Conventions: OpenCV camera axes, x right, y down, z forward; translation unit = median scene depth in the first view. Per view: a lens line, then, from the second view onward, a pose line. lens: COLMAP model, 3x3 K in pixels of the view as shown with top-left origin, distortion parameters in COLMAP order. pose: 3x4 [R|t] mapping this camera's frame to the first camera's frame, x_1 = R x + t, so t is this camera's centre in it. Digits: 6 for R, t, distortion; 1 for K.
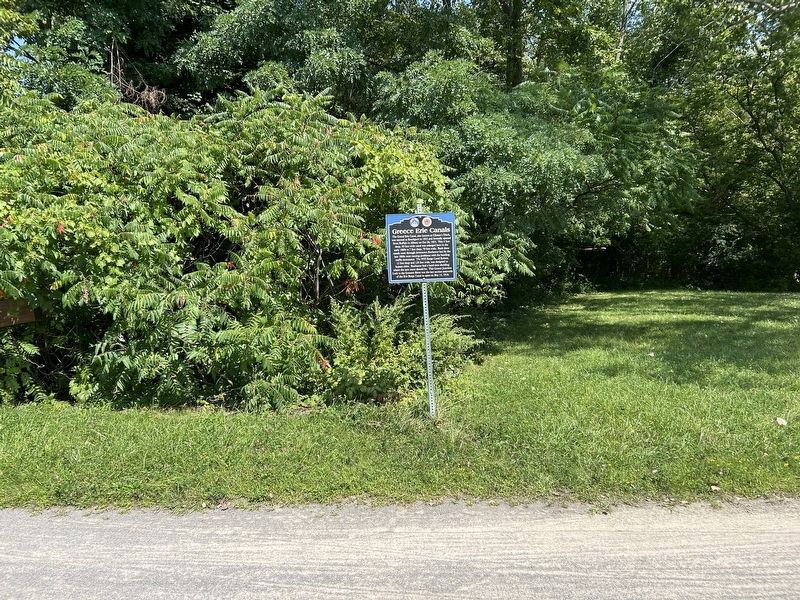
lens RADIAL K [[607.4, 0, 400.5], [0, 607.4, 299.3], [0, 0, 1]] dist [0.047117, 0.001717]
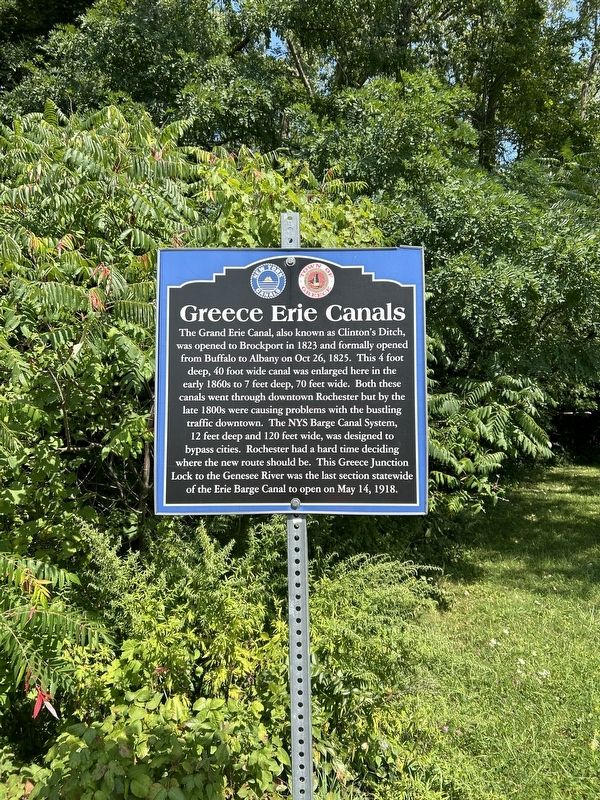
lens RADIAL K [[607.4, 0, 281.6], [0, 607.4, 427.6], [0, 0, 1]] dist [0.047117, 0.001717]
pose [[0.993831, 0.036857, -0.104598, 0.035754], [-0.041759, 0.998111, -0.045065, -0.032500], [0.102740, 0.049155, 0.993493, 0.458881]]
